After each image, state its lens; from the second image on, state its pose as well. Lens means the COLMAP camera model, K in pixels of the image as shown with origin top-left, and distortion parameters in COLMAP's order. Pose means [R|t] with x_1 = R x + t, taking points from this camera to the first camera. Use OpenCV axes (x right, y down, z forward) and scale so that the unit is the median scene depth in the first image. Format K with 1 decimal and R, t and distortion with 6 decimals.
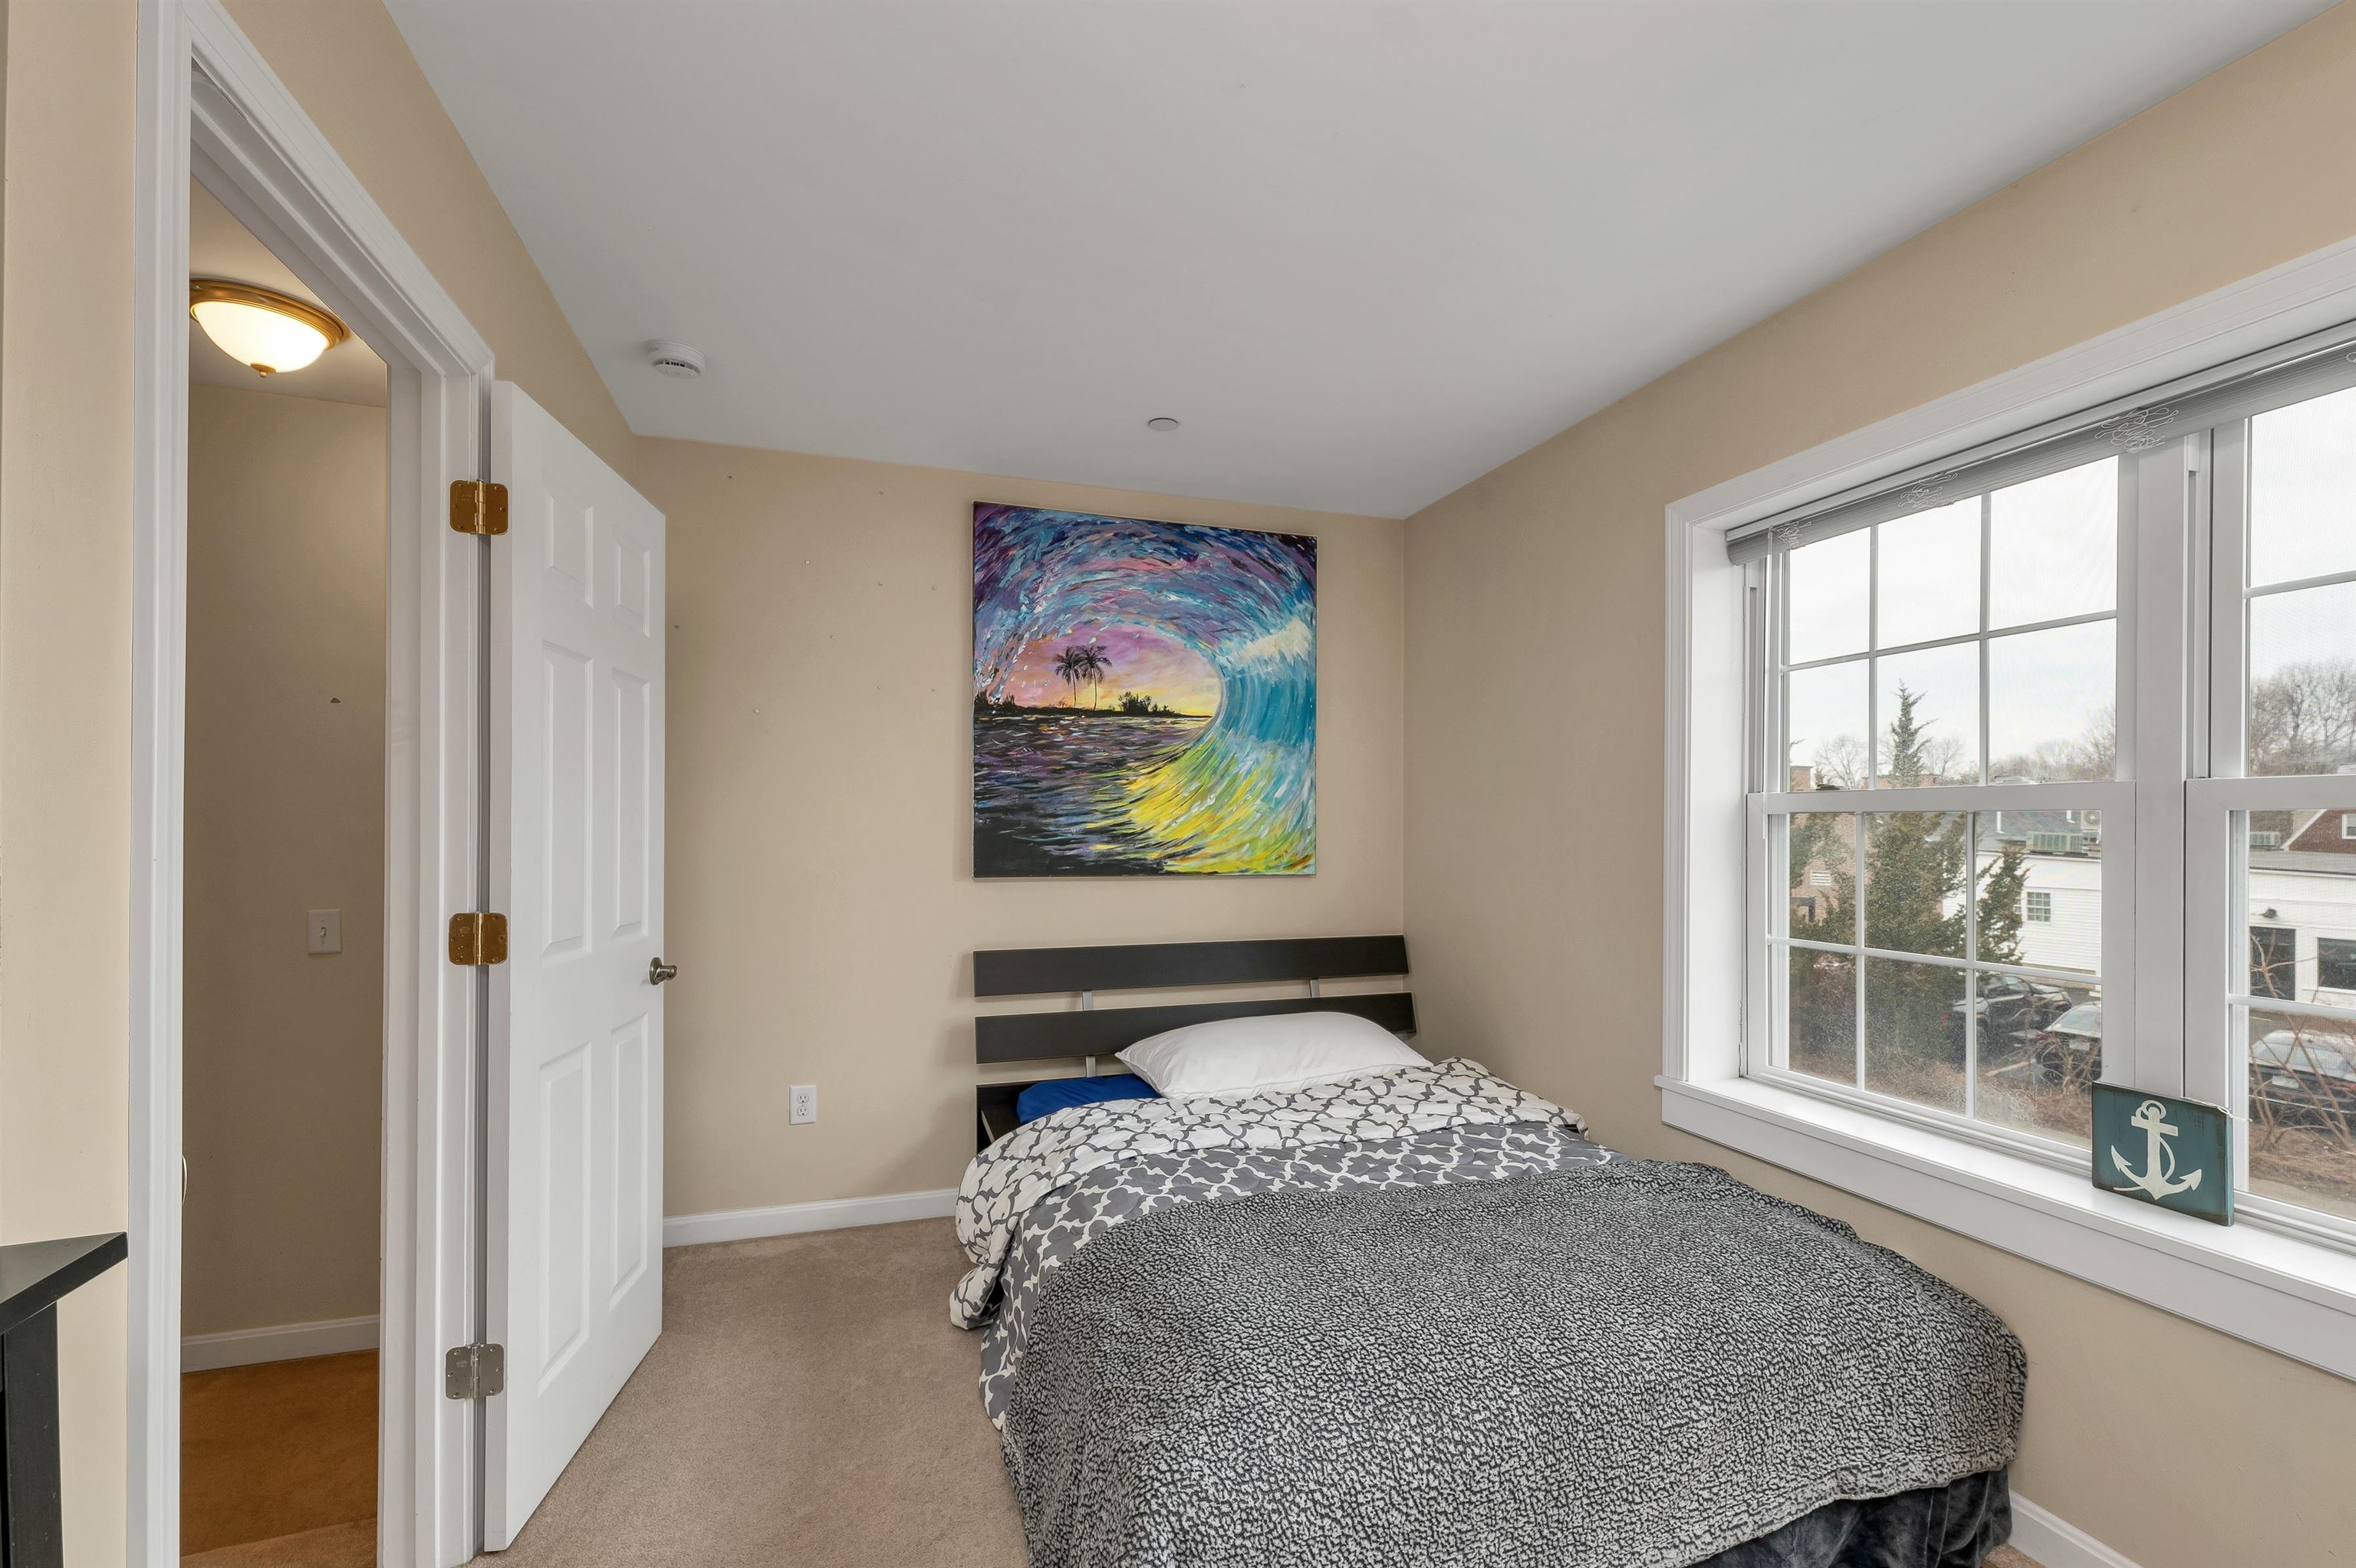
lens RADIAL K [[985.1, 0, 1178.8], [0, 985.1, 839.9], [0, 0, 1]] dist [0.000494, -0.000184]
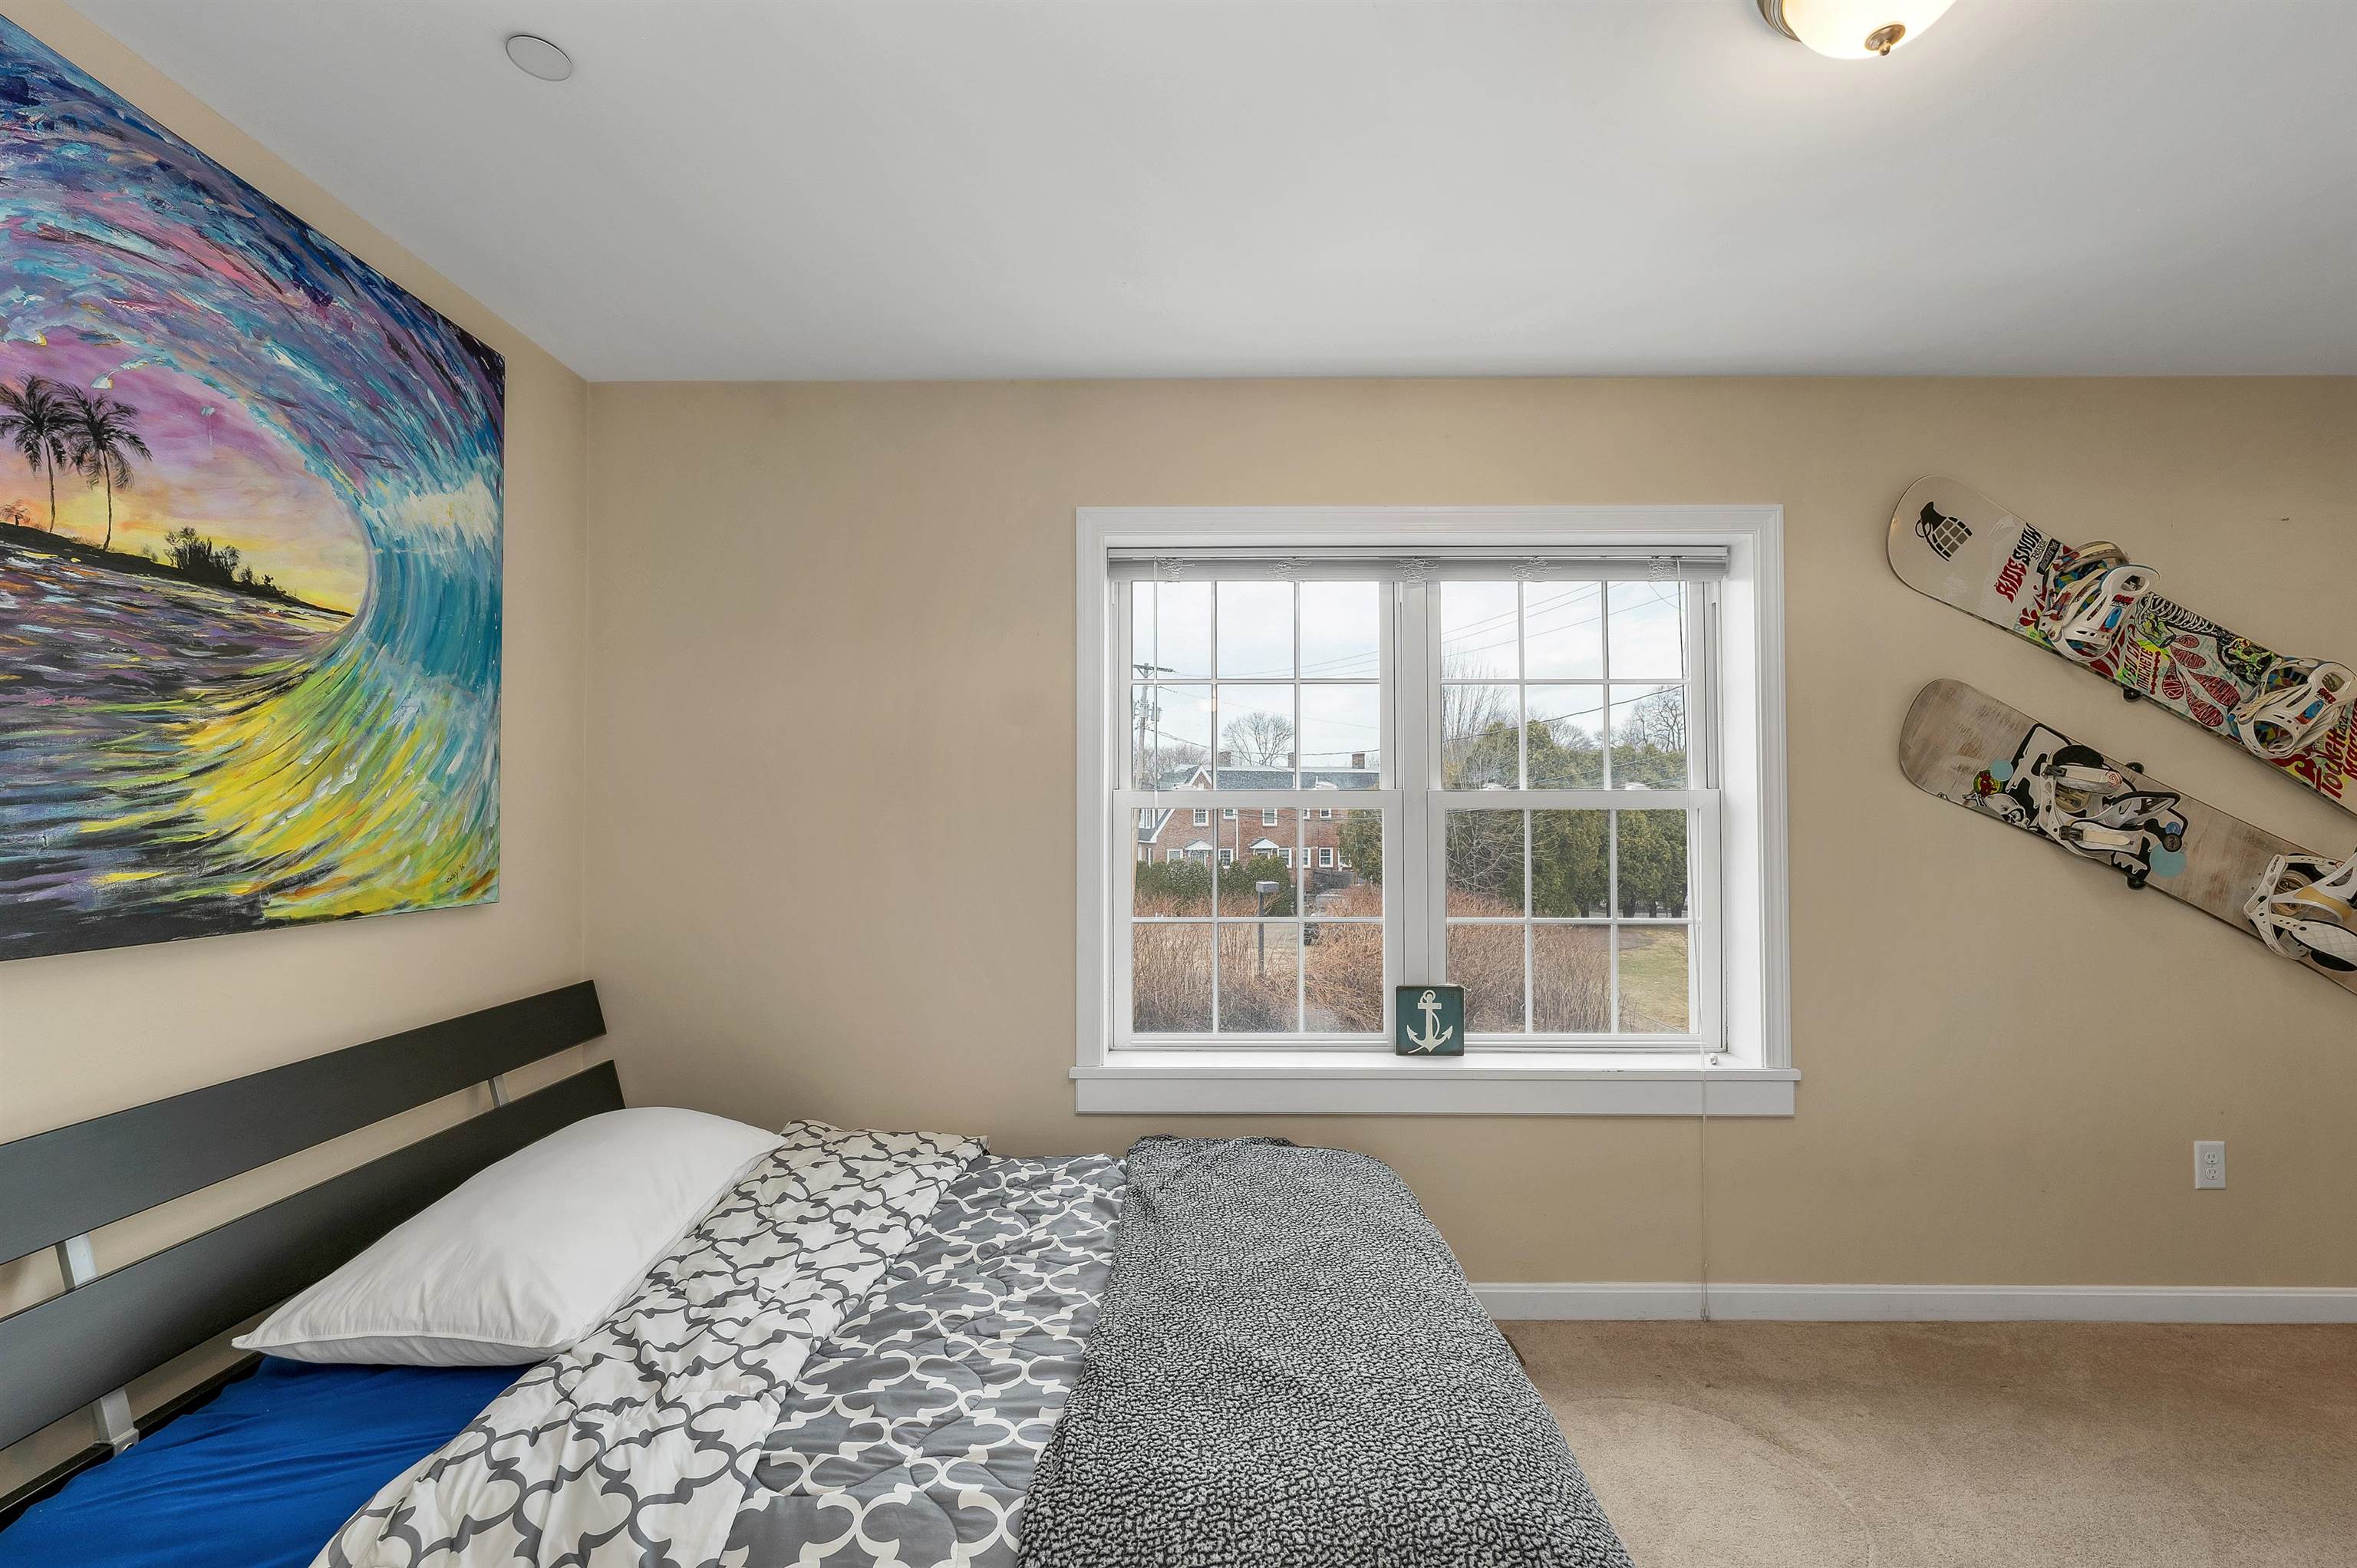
lens RADIAL K [[991.1, 0, 1173.4], [0, 991.1, 805.3], [0, 0, 1]] dist [-0.000011, -0.000268]
pose [[0.321666, 0.008145, 0.946818, -0.332244], [0.017221, 0.999747, -0.014451, -0.009493], [-0.946697, 0.020954, 0.321445, 0.430987]]
